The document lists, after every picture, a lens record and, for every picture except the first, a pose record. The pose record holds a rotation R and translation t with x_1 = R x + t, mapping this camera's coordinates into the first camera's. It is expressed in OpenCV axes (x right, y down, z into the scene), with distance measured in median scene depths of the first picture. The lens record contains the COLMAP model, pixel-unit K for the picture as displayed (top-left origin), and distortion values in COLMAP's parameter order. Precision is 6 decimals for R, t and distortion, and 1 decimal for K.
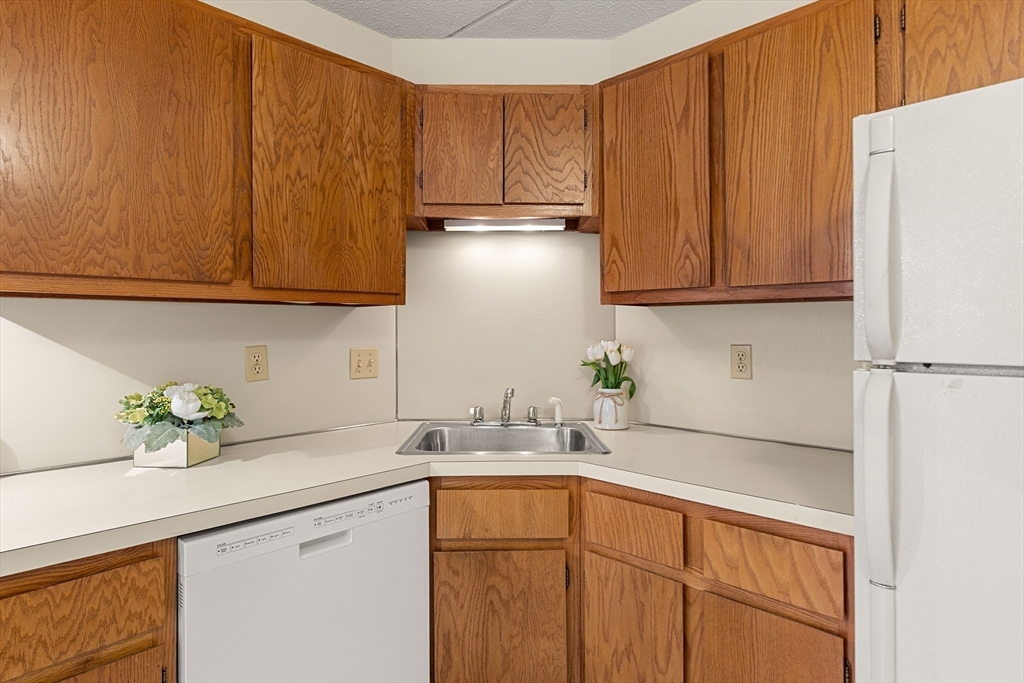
lens RADIAL K [[557.5, 0, 511.8], [0, 557.5, 321.1], [0, 0, 1]] dist [0.000068, -0.000028]
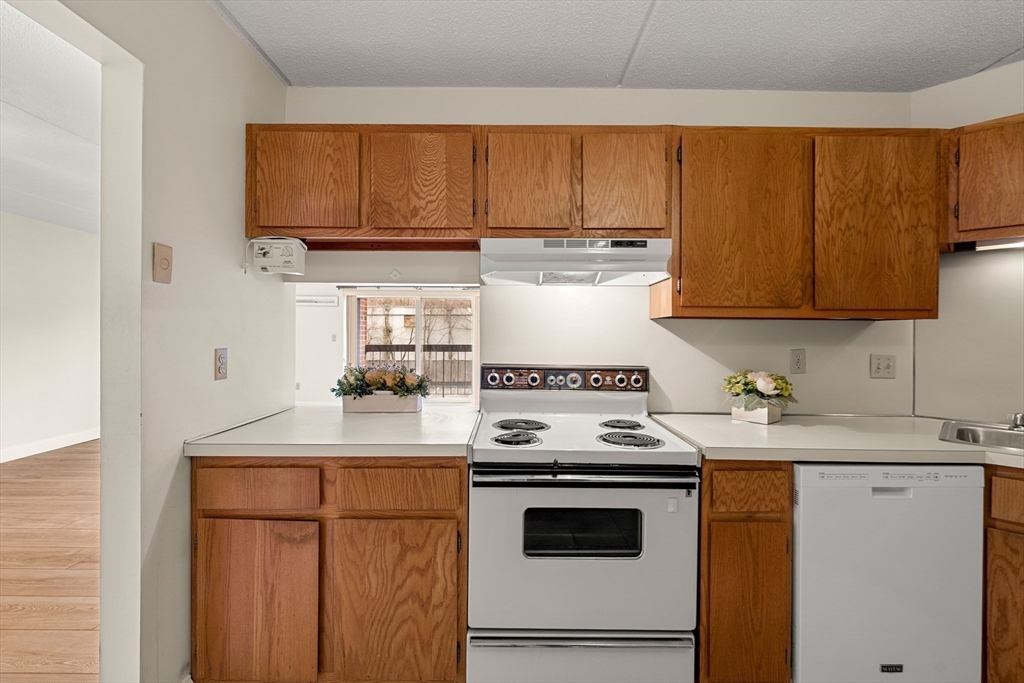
lens RADIAL K [[454.0, 0, 513.0], [0, 454.0, 335.3], [0, 0, 1]] dist [-0.001307, 0.000169]
pose [[0.696444, 0.009945, -0.717542, -0.155391], [-0.002287, 0.999930, 0.011639, -0.003958], [0.717608, -0.006465, 0.696418, -0.396729]]
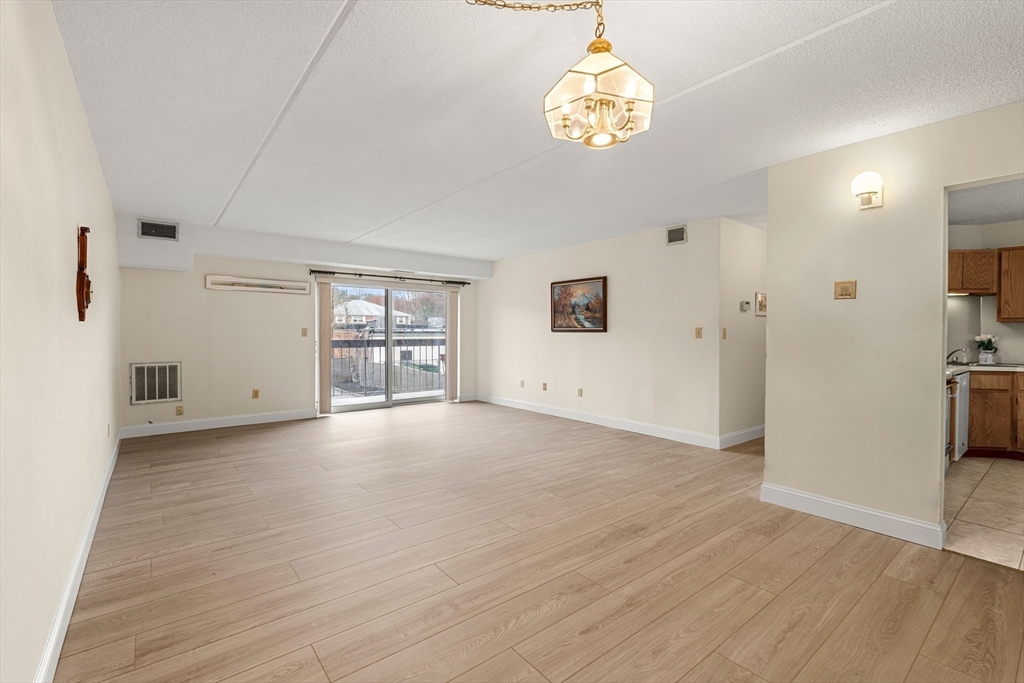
lens RADIAL K [[456.6, 0, 517.6], [0, 456.6, 337.3], [0, 0, 1]] dist [0.001426, 0.000450]
pose [[0.993148, 0.010340, -0.116408, -2.650029], [-0.007806, 0.999723, 0.022201, 0.023538], [0.116606, -0.021140, 0.992953, -2.209405]]
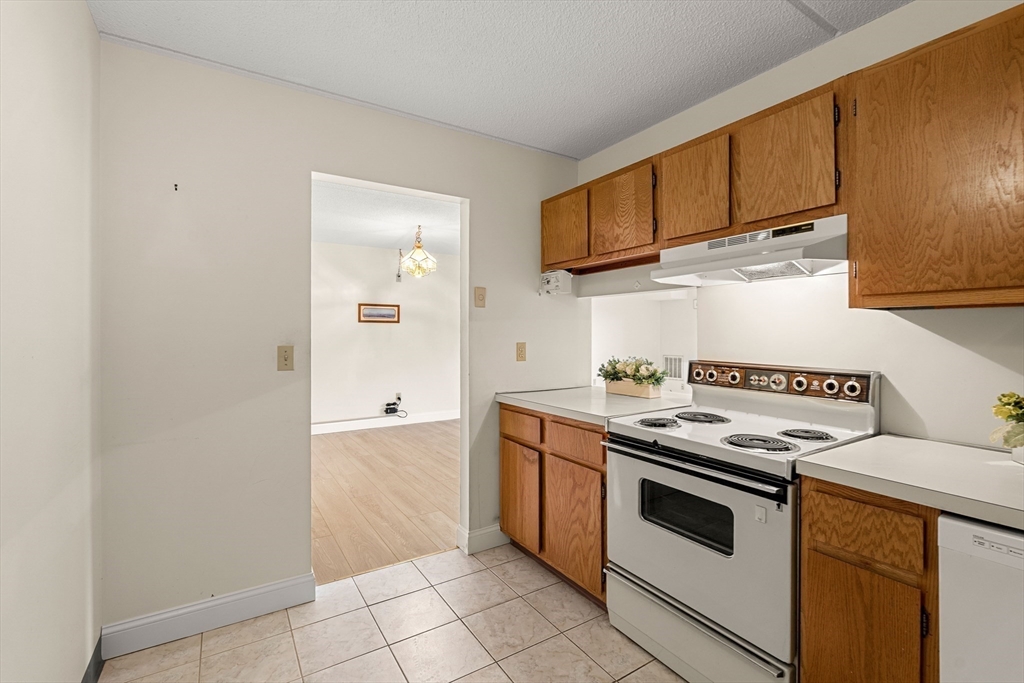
lens RADIAL K [[465.8, 0, 522.8], [0, 465.8, 334.2], [0, 0, 1]] dist [0.002116, 0.000755]
pose [[-0.220410, 0.004594, -0.975396, 0.399264], [0.011404, 0.999933, 0.002132, 0.003376], [0.975341, -0.010654, -0.220448, 0.266189]]
